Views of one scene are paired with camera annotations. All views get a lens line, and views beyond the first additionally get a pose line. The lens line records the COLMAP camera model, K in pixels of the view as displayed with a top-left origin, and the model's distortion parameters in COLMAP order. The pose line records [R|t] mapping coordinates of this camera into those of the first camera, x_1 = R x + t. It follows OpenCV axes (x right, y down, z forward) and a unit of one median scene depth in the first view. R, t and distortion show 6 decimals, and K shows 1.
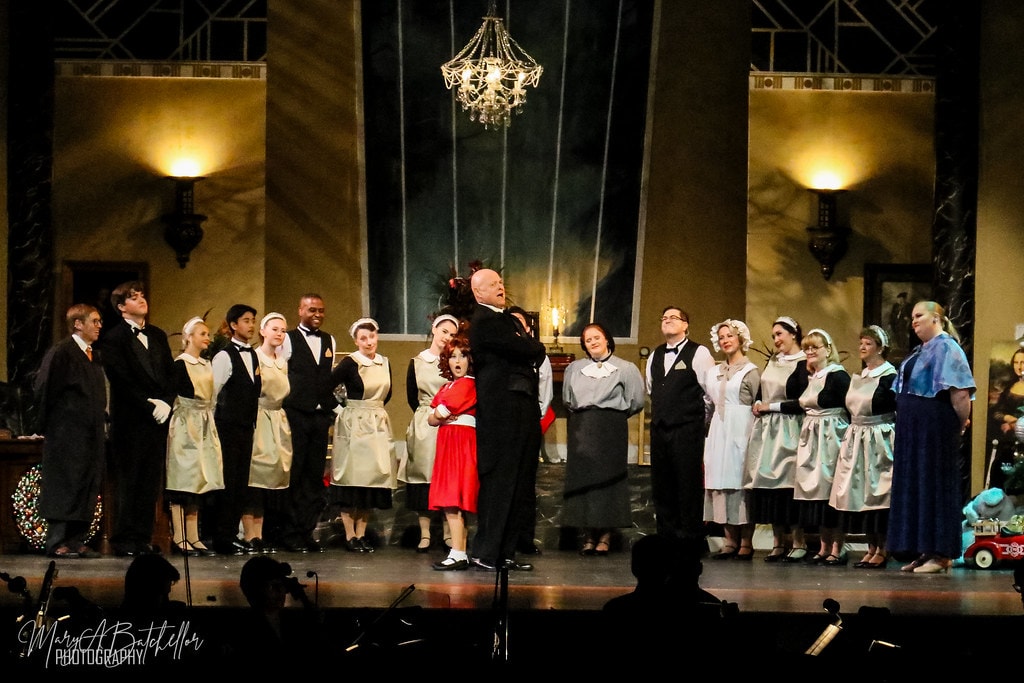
lens RADIAL K [[5197.1, 0, 512.7], [0, 5197.1, 370.5], [0, 0, 1]] dist [0.068749, 0.000000]
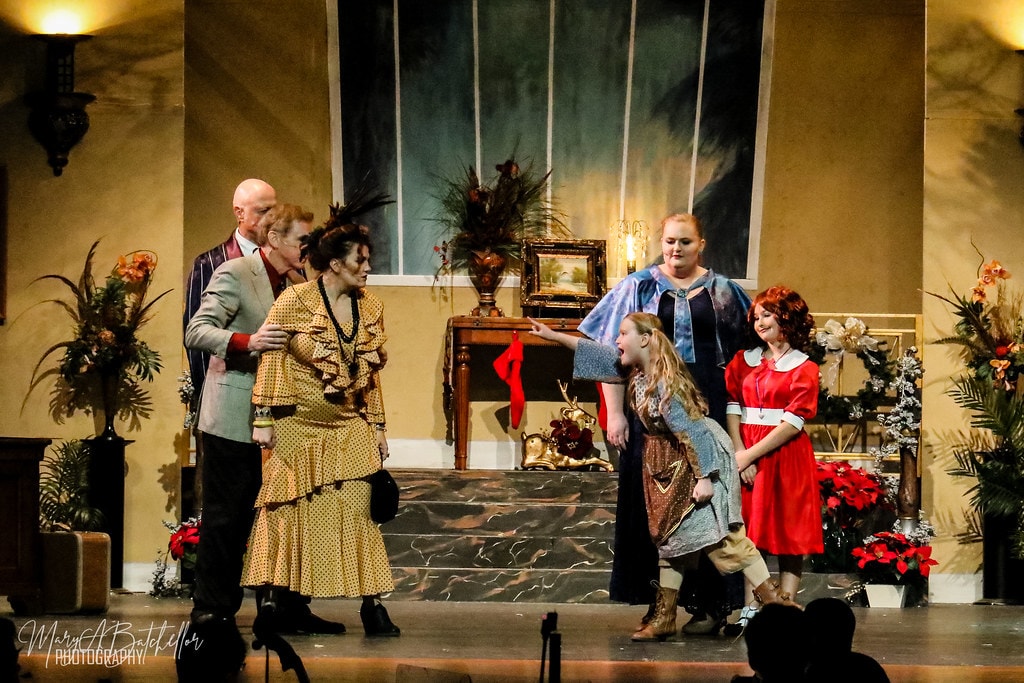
lens RADIAL K [[5197.1, 0, 512.1], [0, 5197.1, 339.9], [0, 0, 1]] dist [0.068749, 0.000000]
pose [[0.999969, -0.004699, -0.006326, -0.002612], [0.004668, 0.999977, -0.004931, 0.004352], [0.006349, 0.004901, 0.999968, 0.349914]]
